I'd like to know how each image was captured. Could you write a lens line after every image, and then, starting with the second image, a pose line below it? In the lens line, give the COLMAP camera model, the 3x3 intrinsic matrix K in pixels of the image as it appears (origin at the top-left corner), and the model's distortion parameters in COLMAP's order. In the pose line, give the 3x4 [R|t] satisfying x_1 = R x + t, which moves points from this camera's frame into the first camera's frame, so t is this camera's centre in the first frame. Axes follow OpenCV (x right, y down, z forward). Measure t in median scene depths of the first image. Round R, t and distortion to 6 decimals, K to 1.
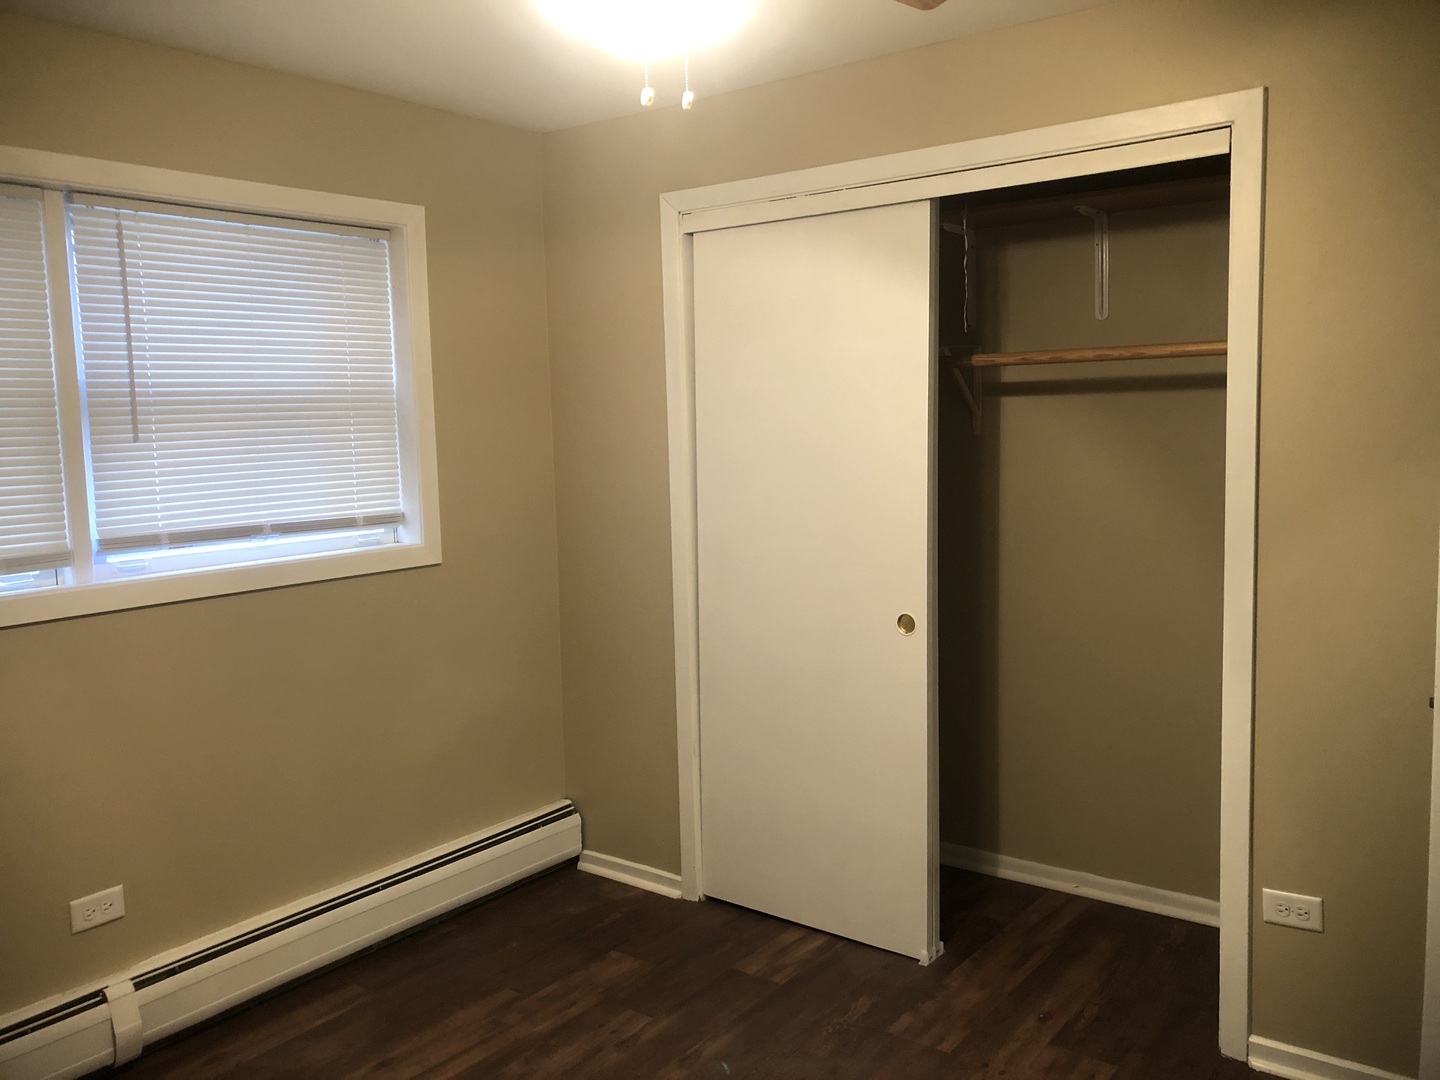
lens RADIAL K [[1197.7, 0, 720.0], [0, 1197.7, 527.5], [0, 0, 1]] dist [-0.005014, 0.103737]
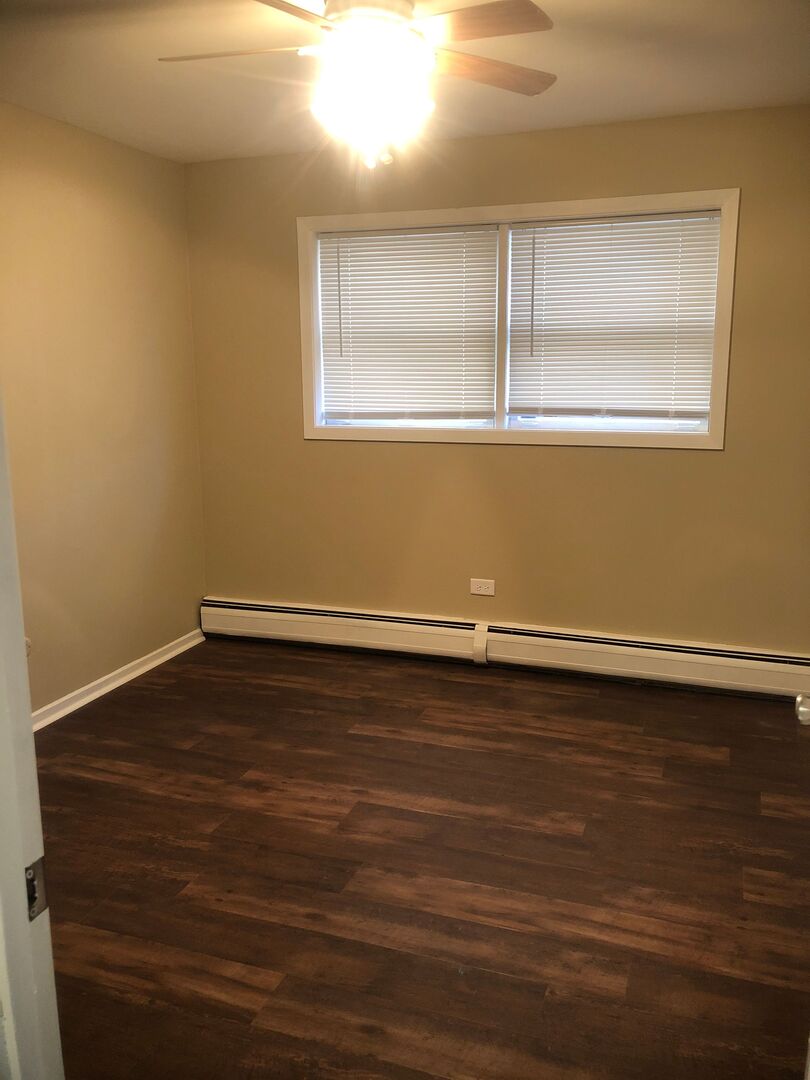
lens RADIAL K [[898.2, 0, 405.0], [0, 898.2, 540.0], [0, 0, 1]] dist [-0.005014, 0.103737]
pose [[0.295114, 0.215625, -0.930813, 0.808655], [-0.091612, 0.976100, 0.197071, -0.049525], [0.951060, 0.027116, 0.307814, 0.385152]]
